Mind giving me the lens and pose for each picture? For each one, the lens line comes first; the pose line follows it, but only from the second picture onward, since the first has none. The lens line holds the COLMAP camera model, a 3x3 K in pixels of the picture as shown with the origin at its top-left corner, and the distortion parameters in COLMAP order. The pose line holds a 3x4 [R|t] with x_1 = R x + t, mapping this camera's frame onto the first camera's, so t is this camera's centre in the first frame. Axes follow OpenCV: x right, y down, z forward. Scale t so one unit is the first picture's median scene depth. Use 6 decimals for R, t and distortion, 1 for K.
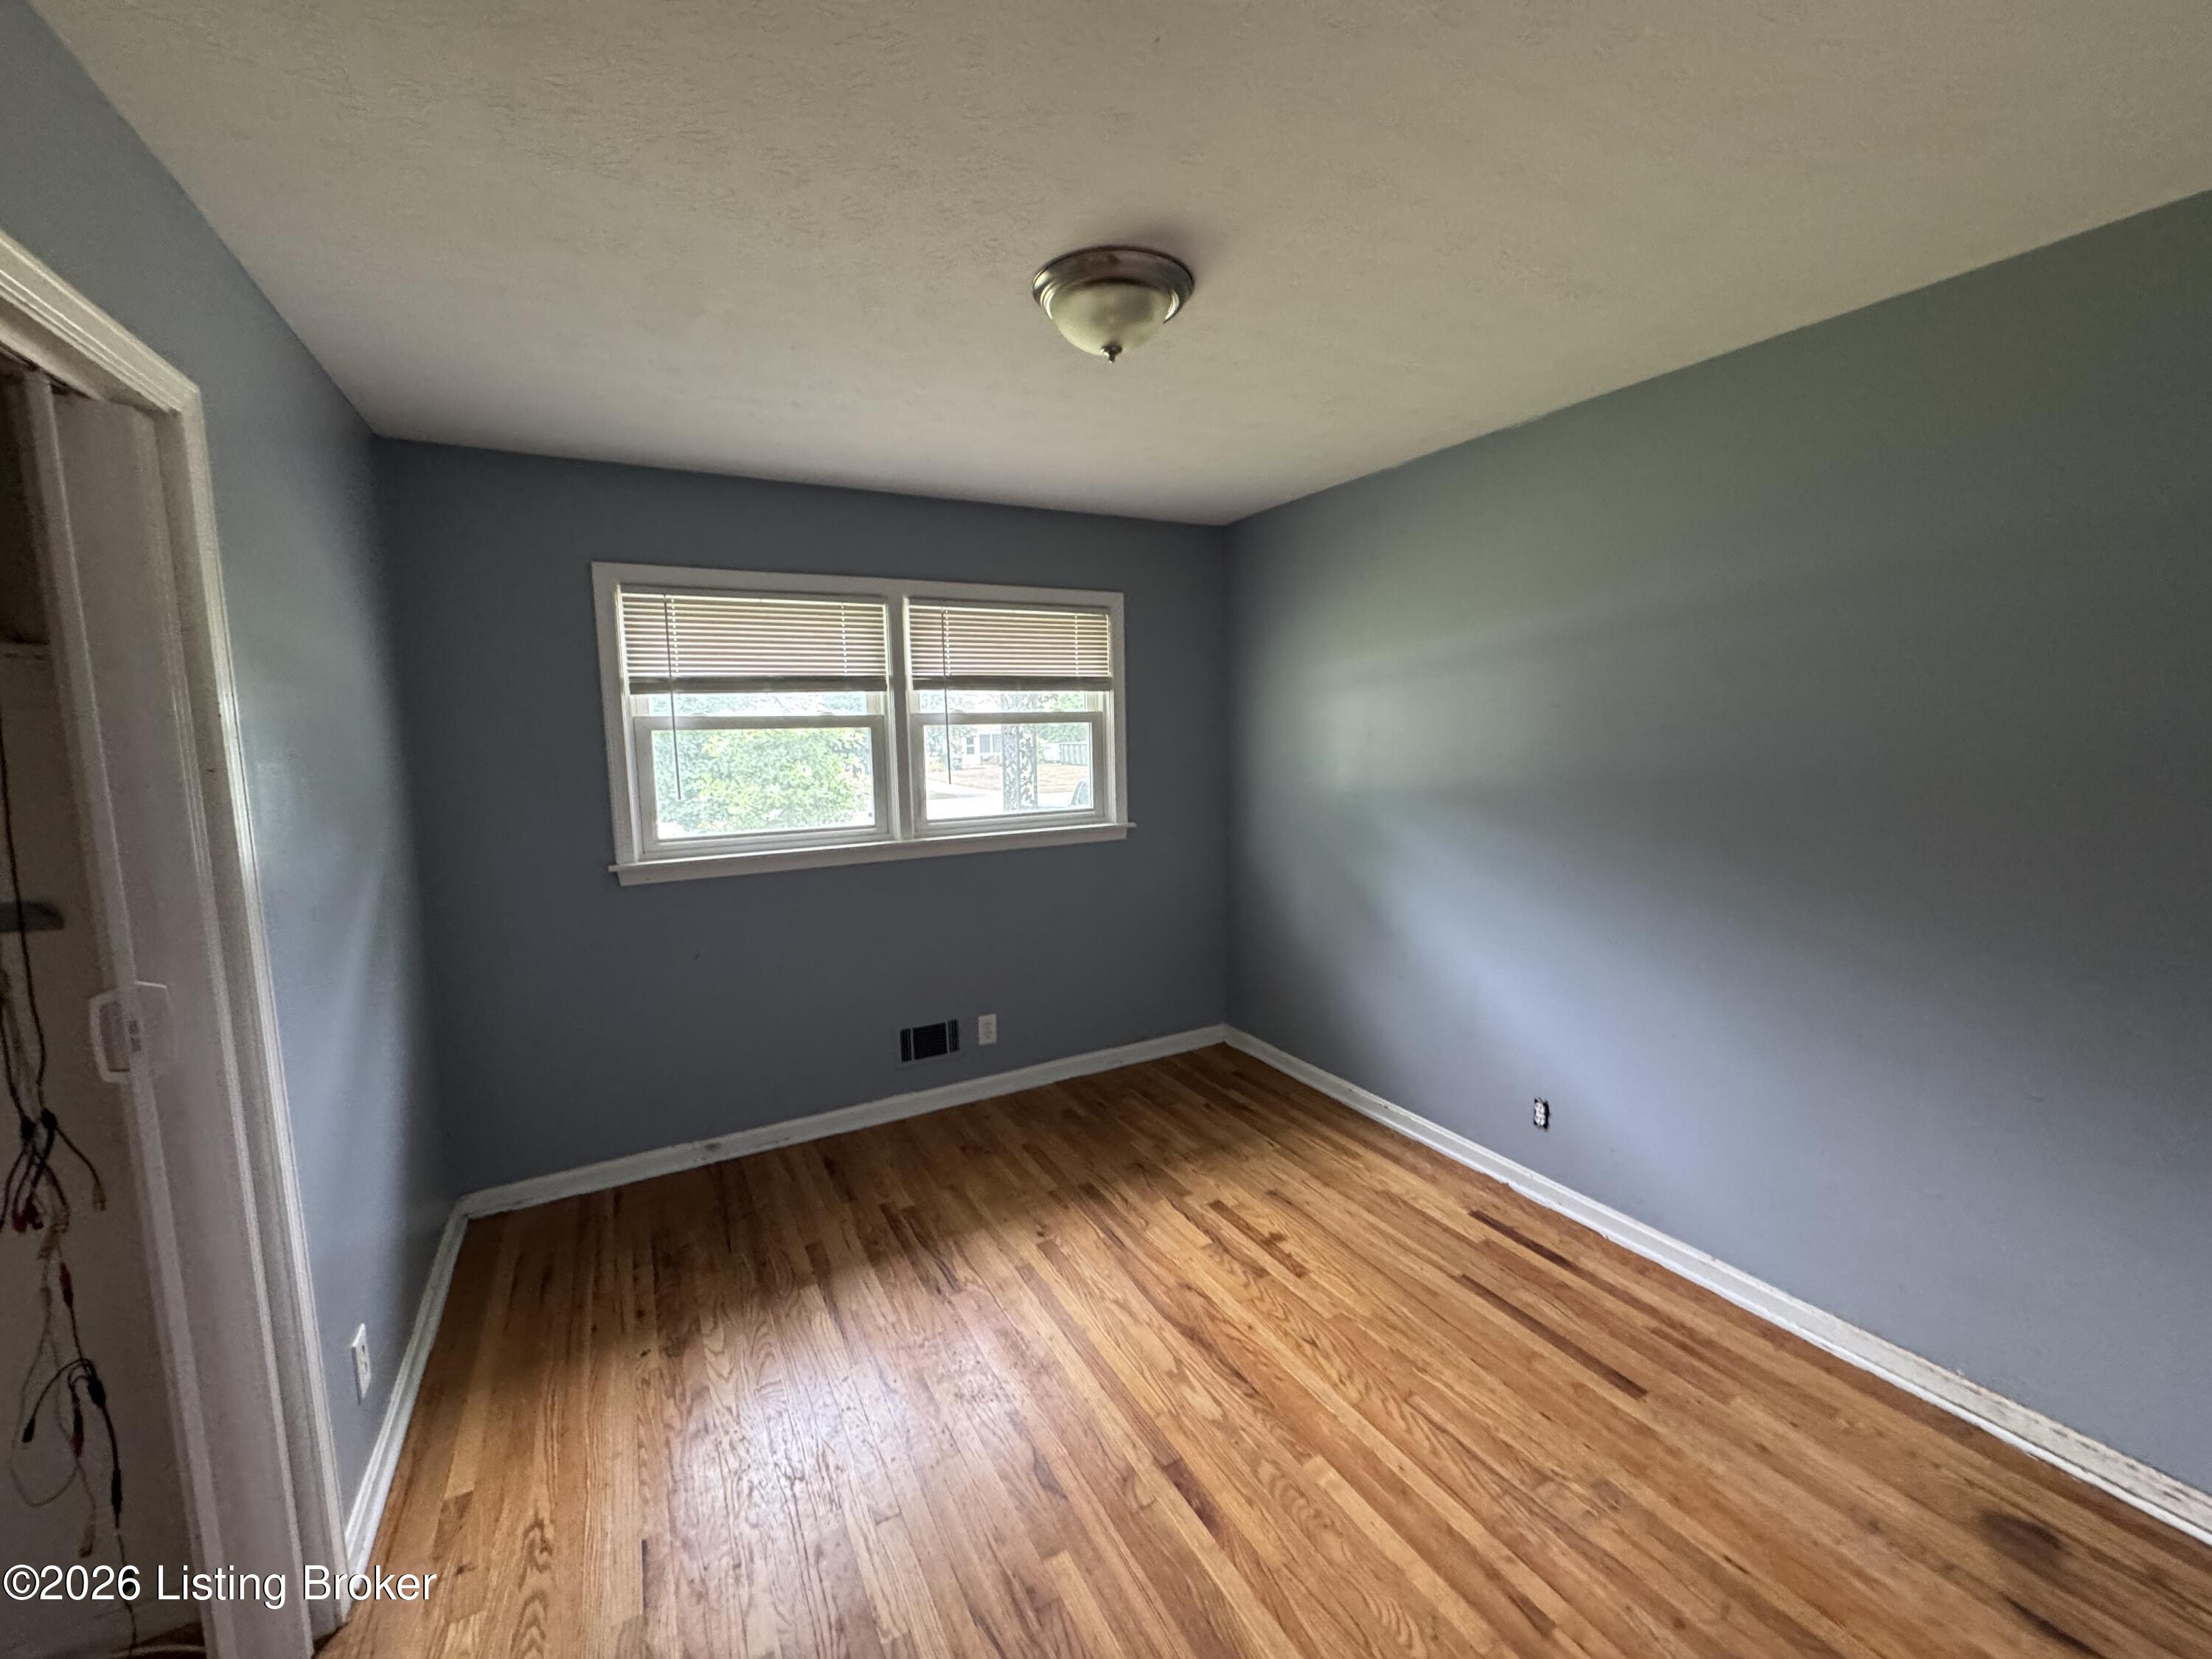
lens RADIAL K [[890.5, 0, 1106.0], [0, 890.5, 829.5], [0, 0, 1]] dist [-0.000082, 0.000007]
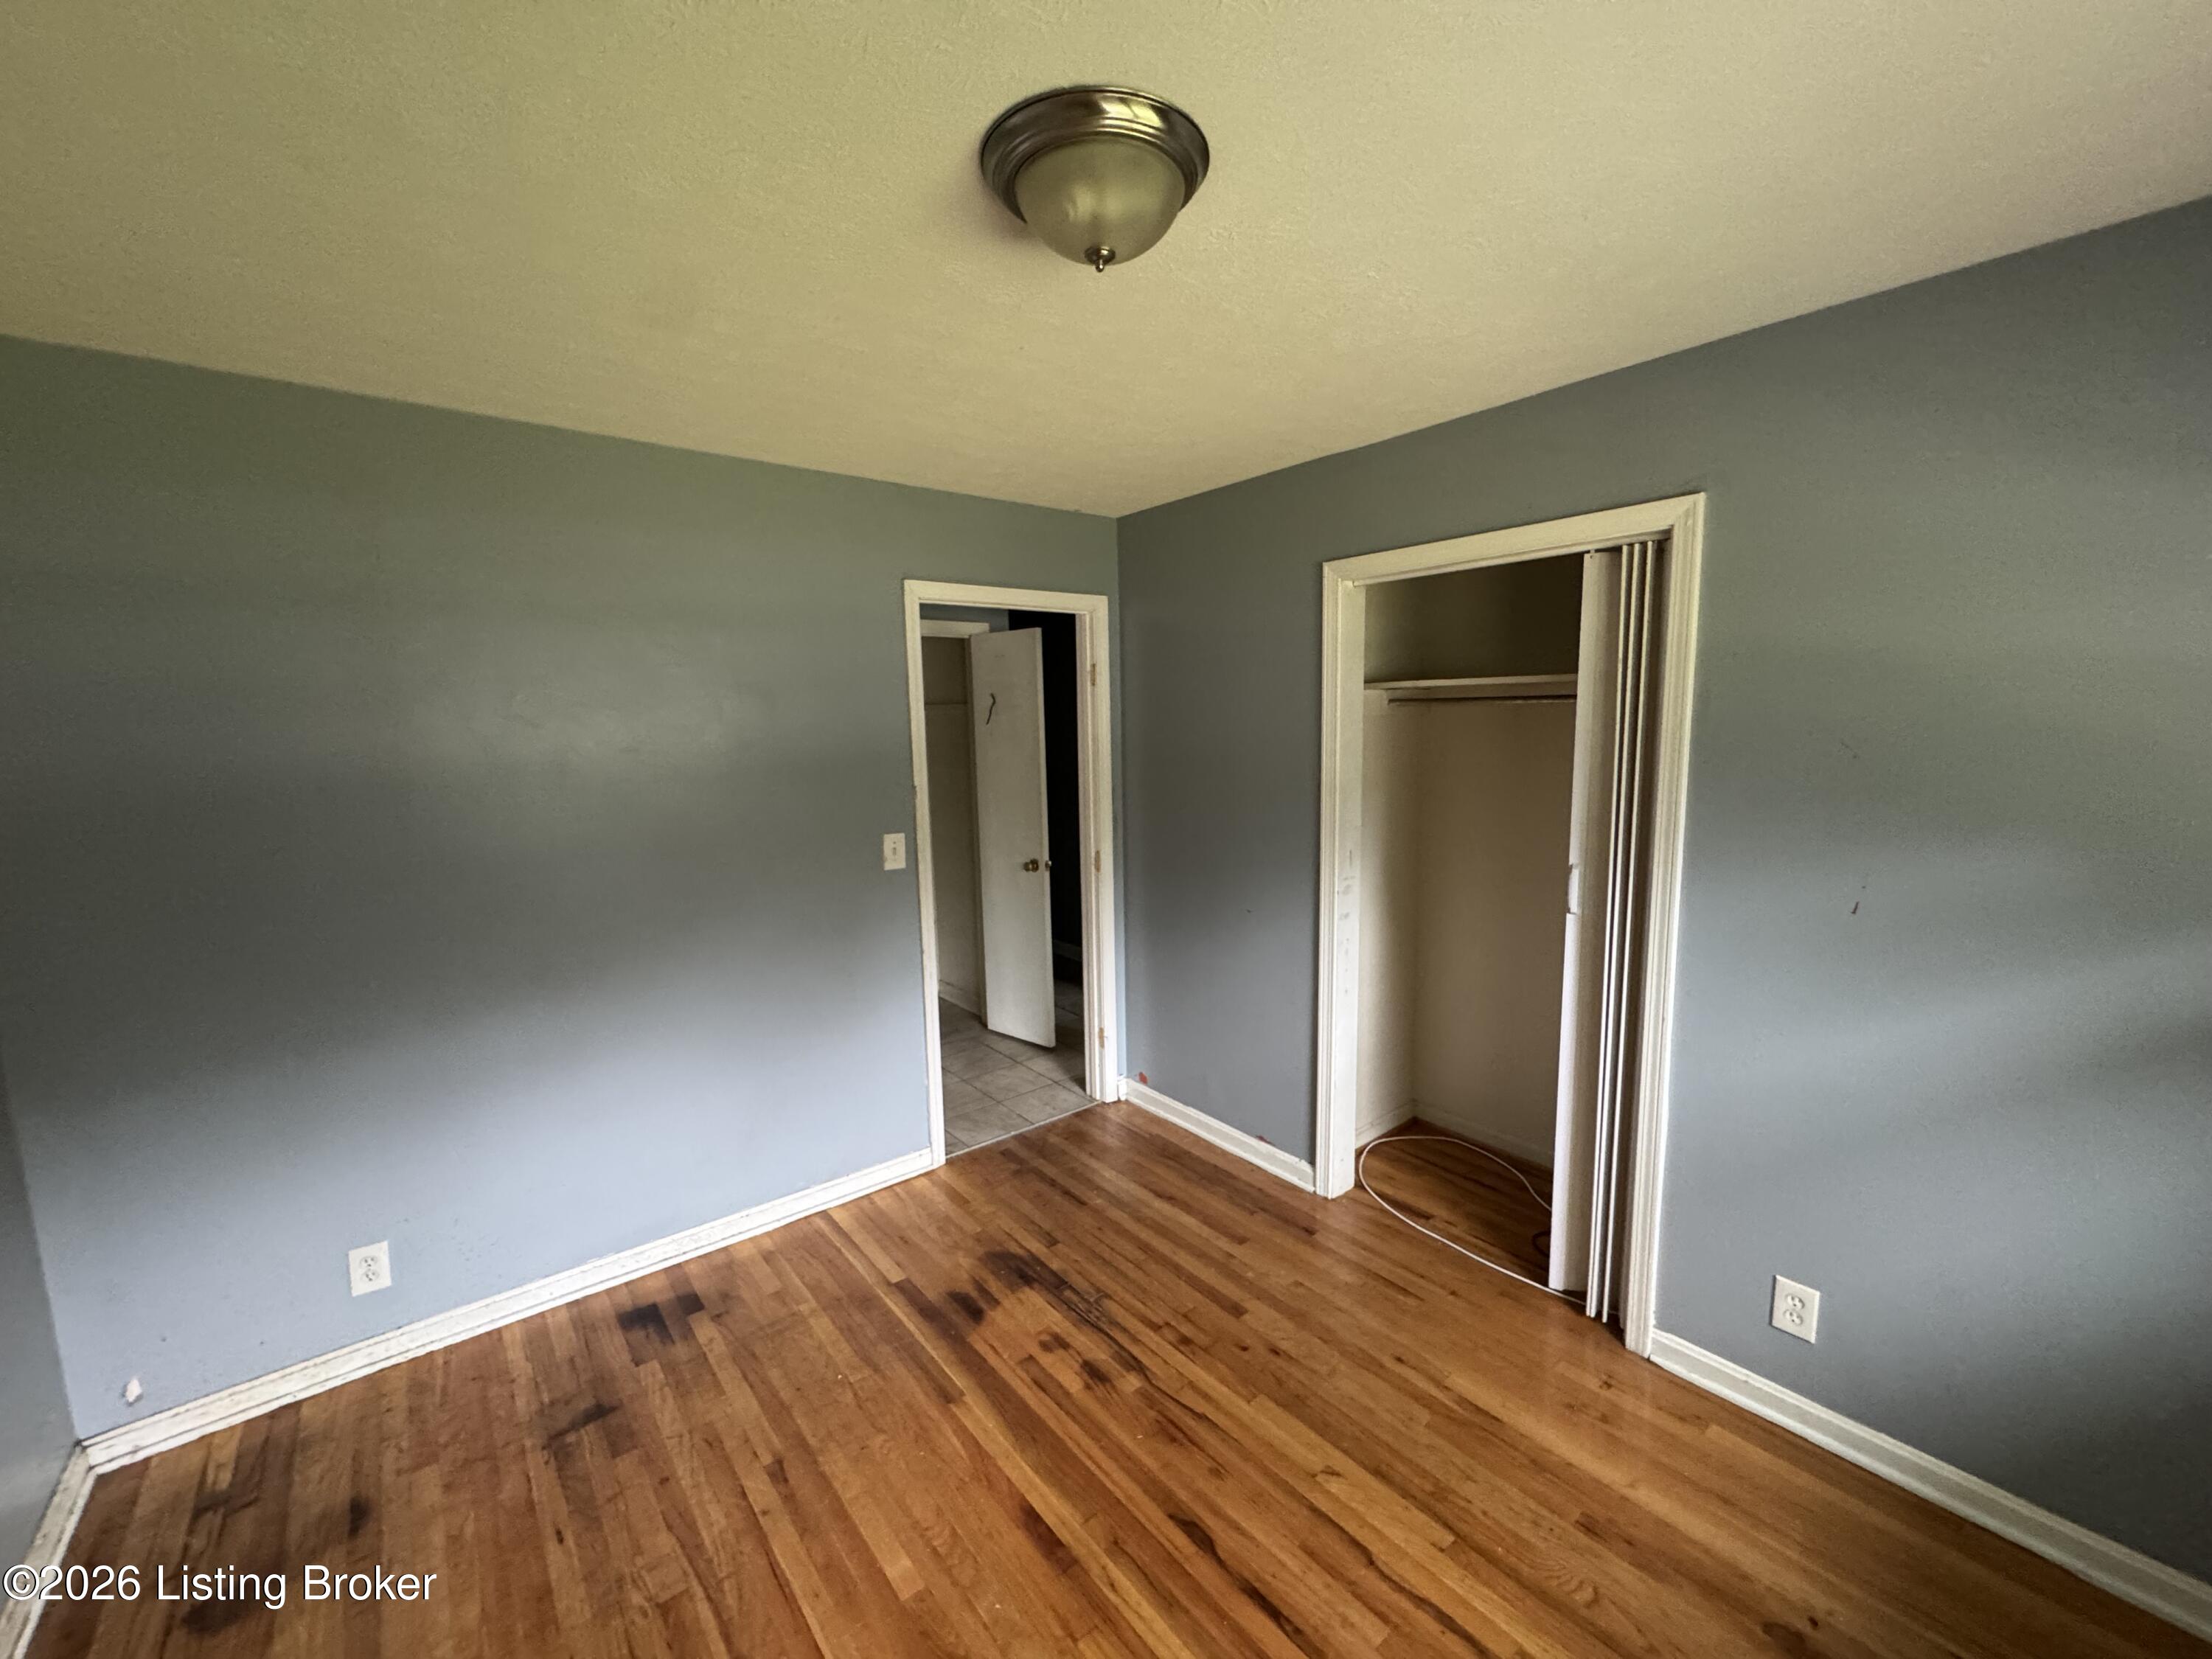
lens RADIAL K [[890.5, 0, 1106.0], [0, 890.5, 829.5], [0, 0, 1]] dist [-0.000082, 0.000007]
pose [[-0.983233, 0.066699, -0.169720, 0.159412], [0.023931, 0.969854, 0.242508, -0.280992], [0.180778, 0.234380, -0.955189, 1.924689]]
